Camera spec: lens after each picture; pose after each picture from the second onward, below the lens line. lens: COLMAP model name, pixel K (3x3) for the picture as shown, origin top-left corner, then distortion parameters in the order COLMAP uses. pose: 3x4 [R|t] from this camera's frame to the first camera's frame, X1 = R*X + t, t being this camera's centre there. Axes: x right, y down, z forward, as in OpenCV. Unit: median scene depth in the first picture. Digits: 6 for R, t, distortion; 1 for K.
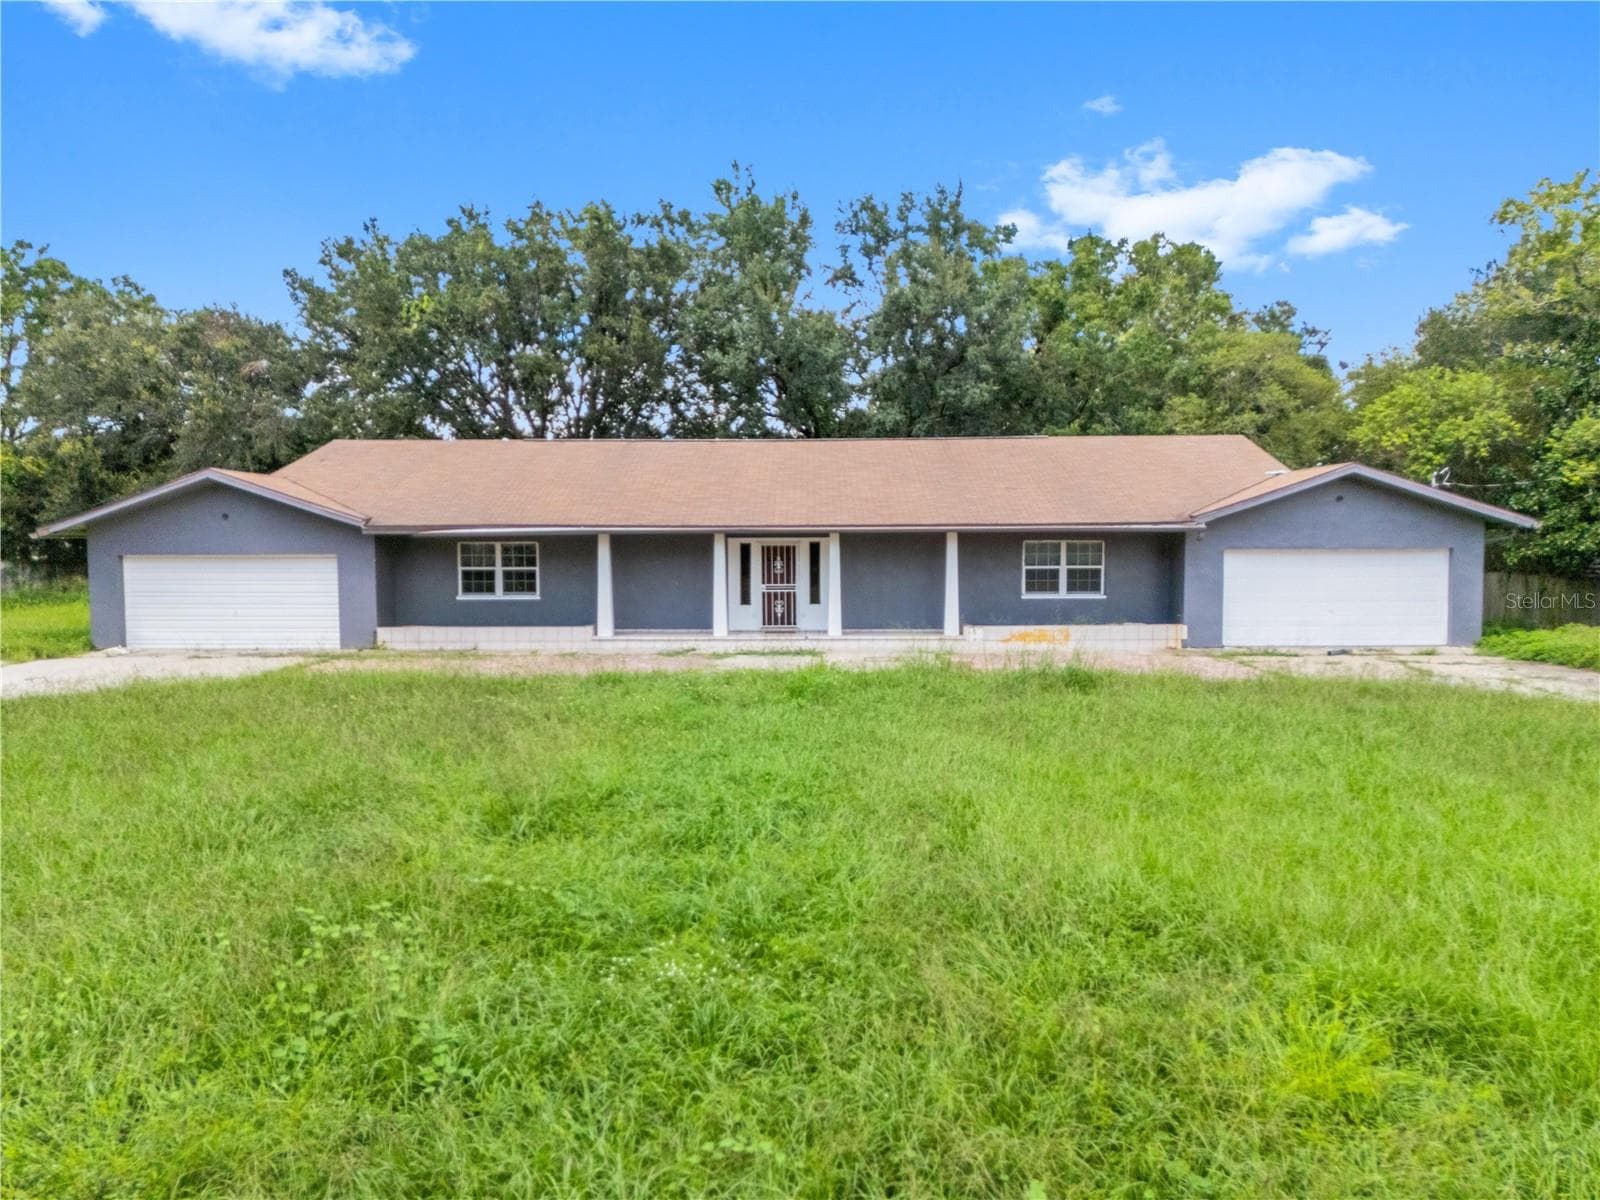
lens RADIAL K [[1152.5, 0, 796.1], [0, 1152.5, 618.2], [0, 0, 1]] dist [0.073846, -0.087895]
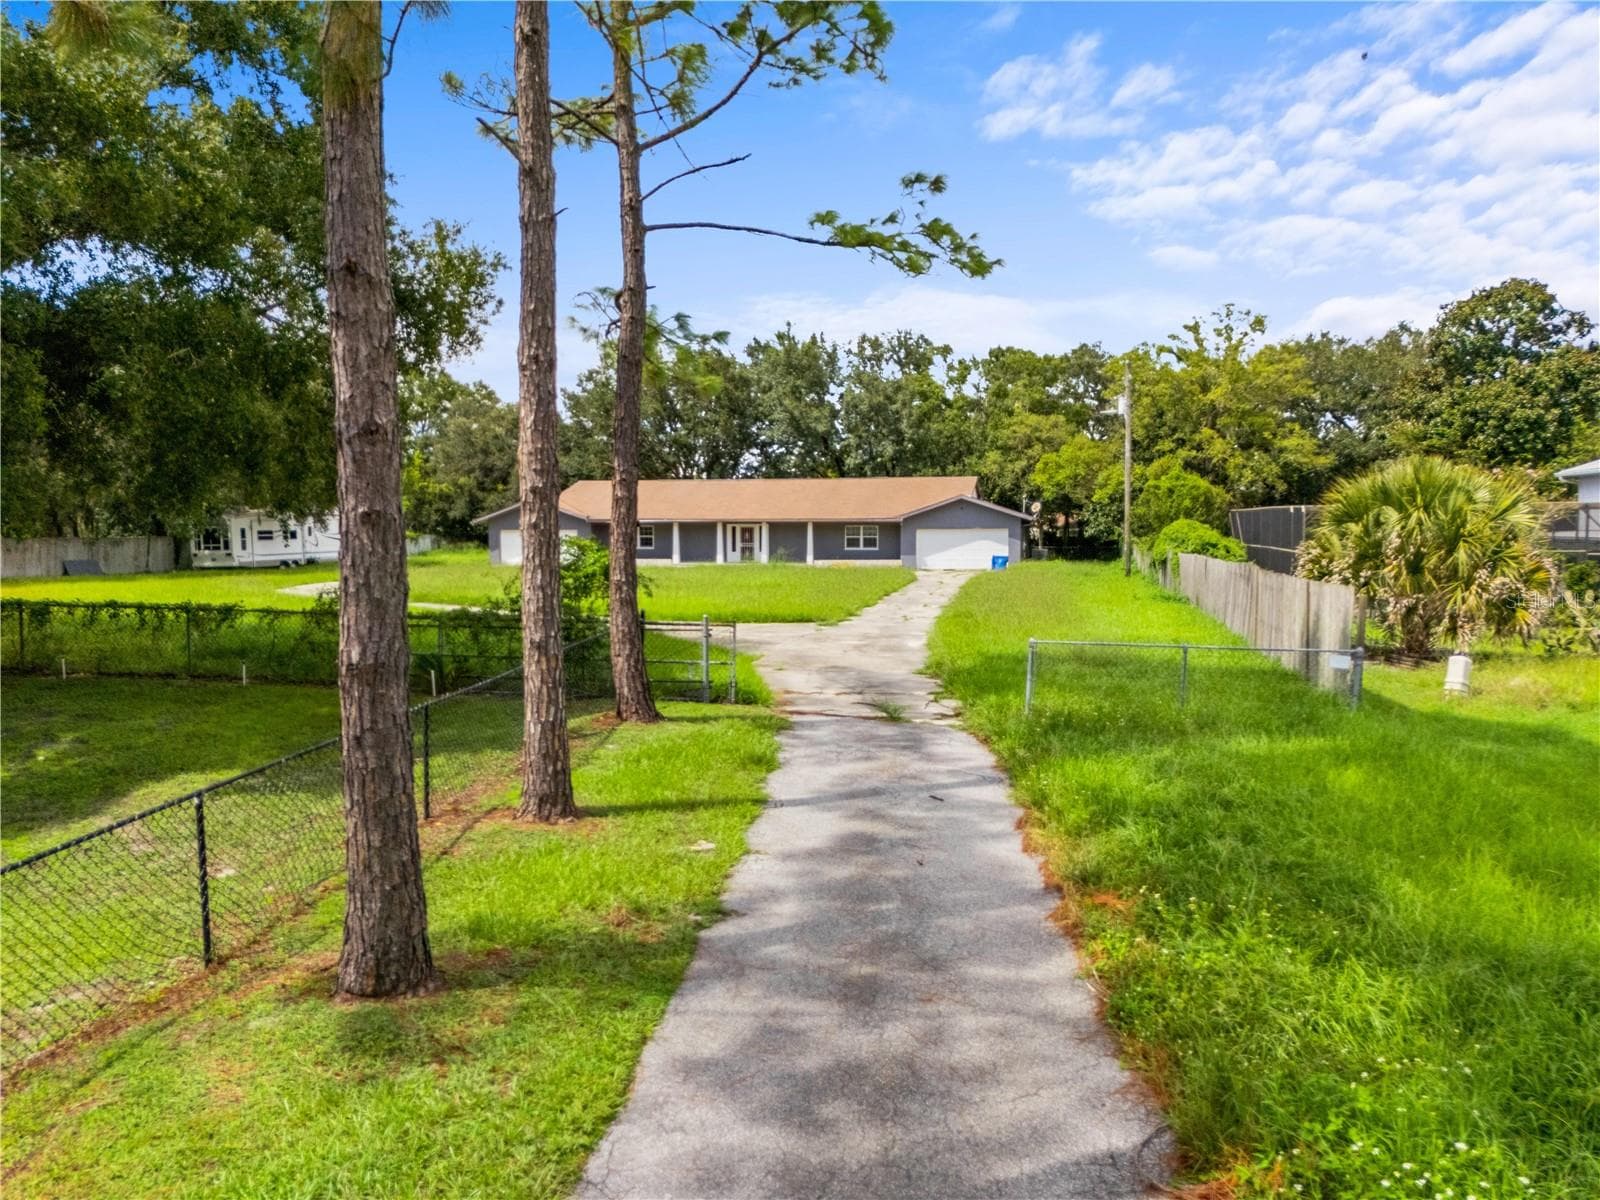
lens RADIAL K [[1152.5, 0, 796.1], [0, 1152.5, 618.2], [0, 0, 1]] dist [0.073846, -0.087895]
pose [[0.978276, 0.018014, -0.206521, 0.589102], [-0.015030, 0.999759, 0.016009, 0.087774], [0.206759, -0.012558, 0.978311, -1.357918]]
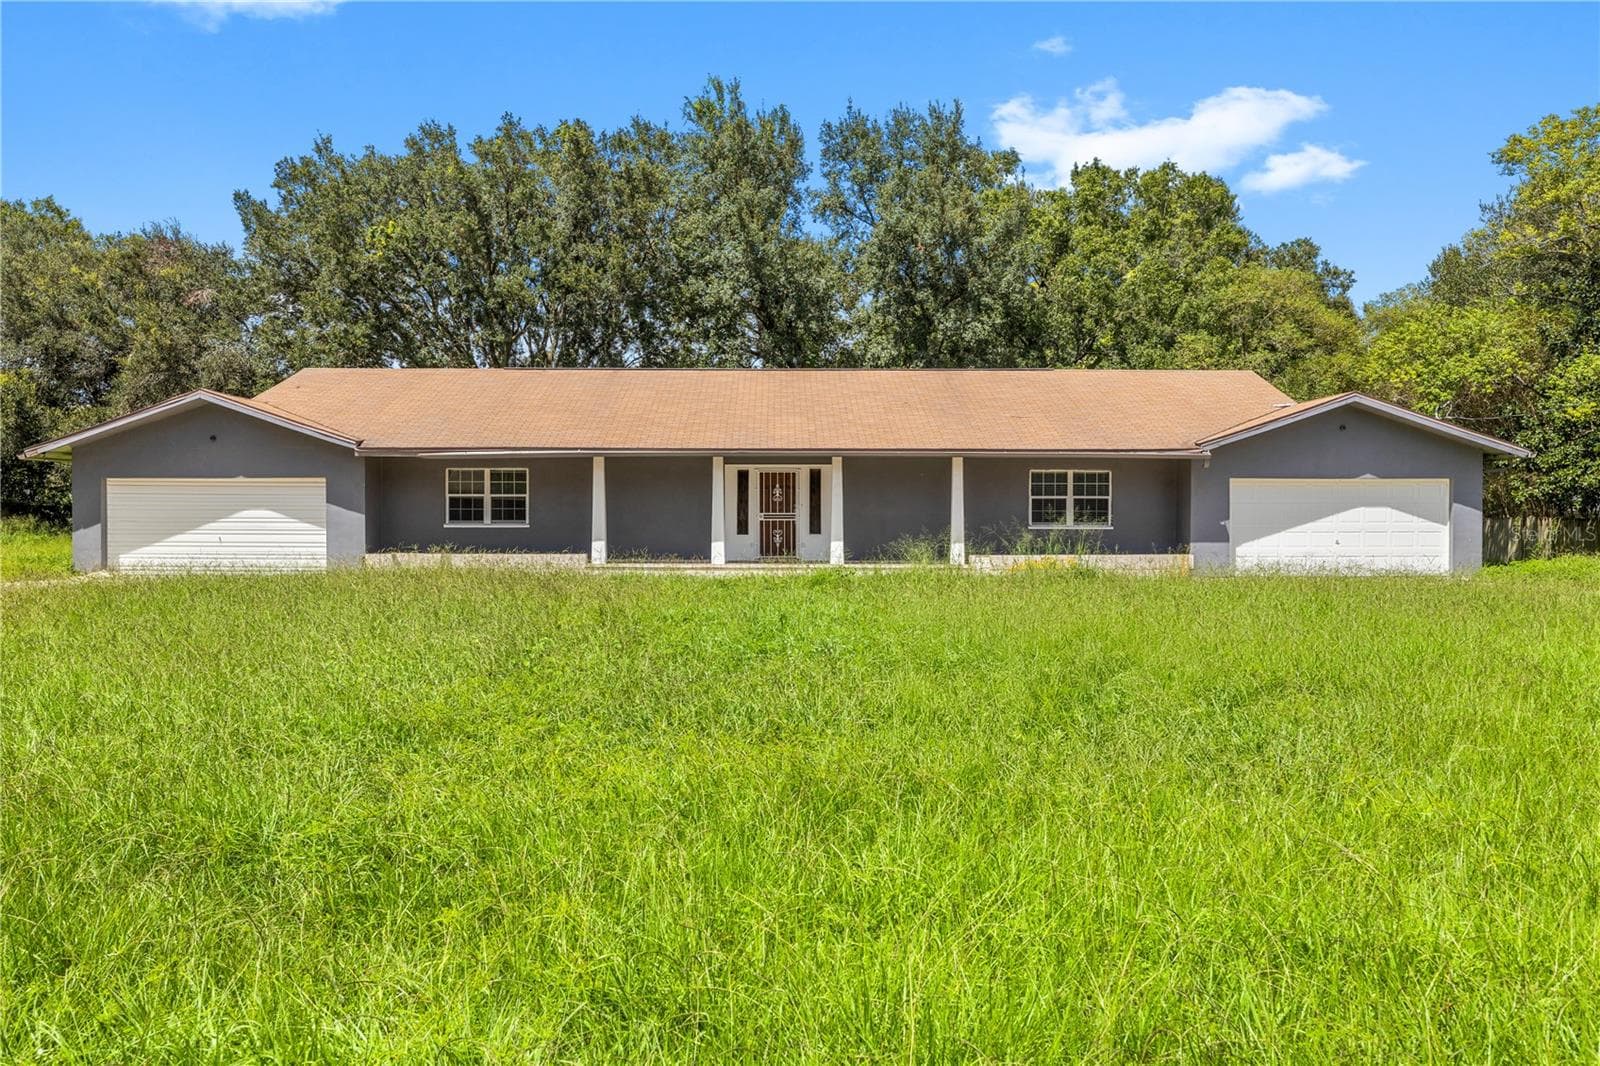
lens RADIAL K [[1377.5, 0, 800.0], [0, 1377.5, 533.0], [0, 0, 1]] dist [0.001429, -0.004892]
pose [[0.999574, 0.005125, 0.028740, -0.028999], [-0.003560, 0.998522, -0.054229, 0.049512], [-0.028976, 0.054104, 0.998115, -0.152228]]
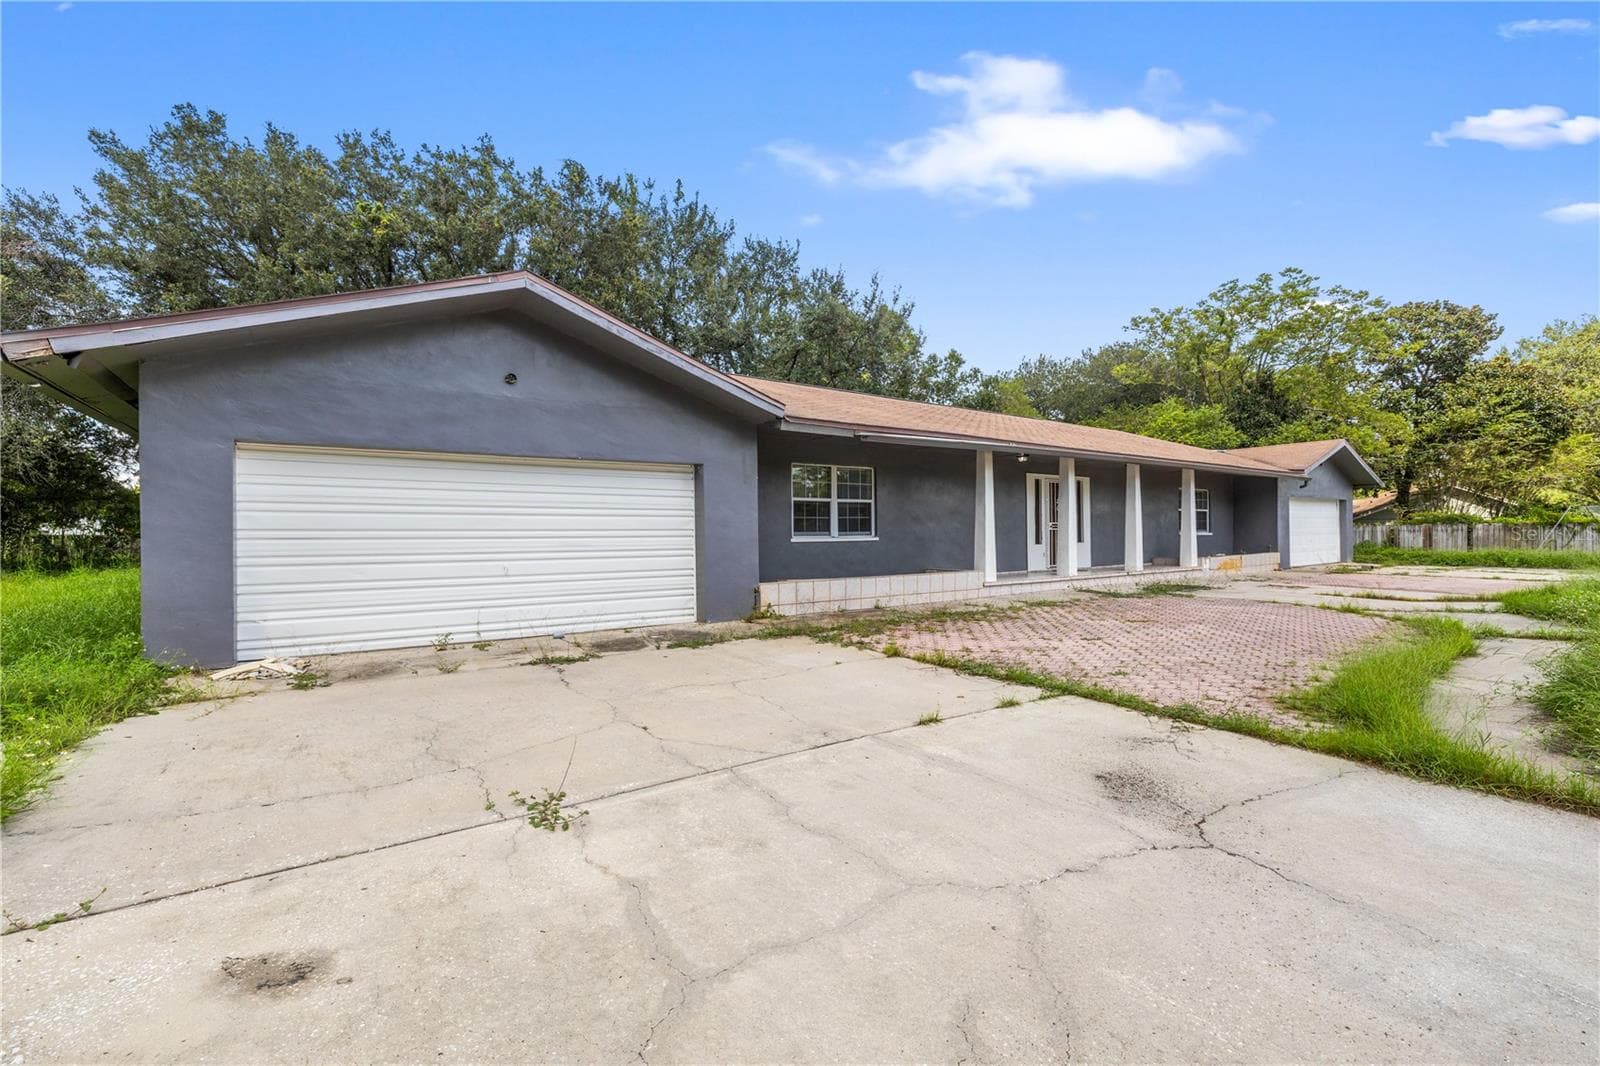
lens RADIAL K [[679.8, 0, 800.0], [0, 679.8, 533.0], [0, 0, 1]] dist [0.001072, 0.000313]
pose [[0.805732, -0.003781, 0.592268, -0.537123], [0.046291, 0.997323, -0.056608, 0.002449], [-0.590468, 0.073027, 0.803750, 0.657059]]
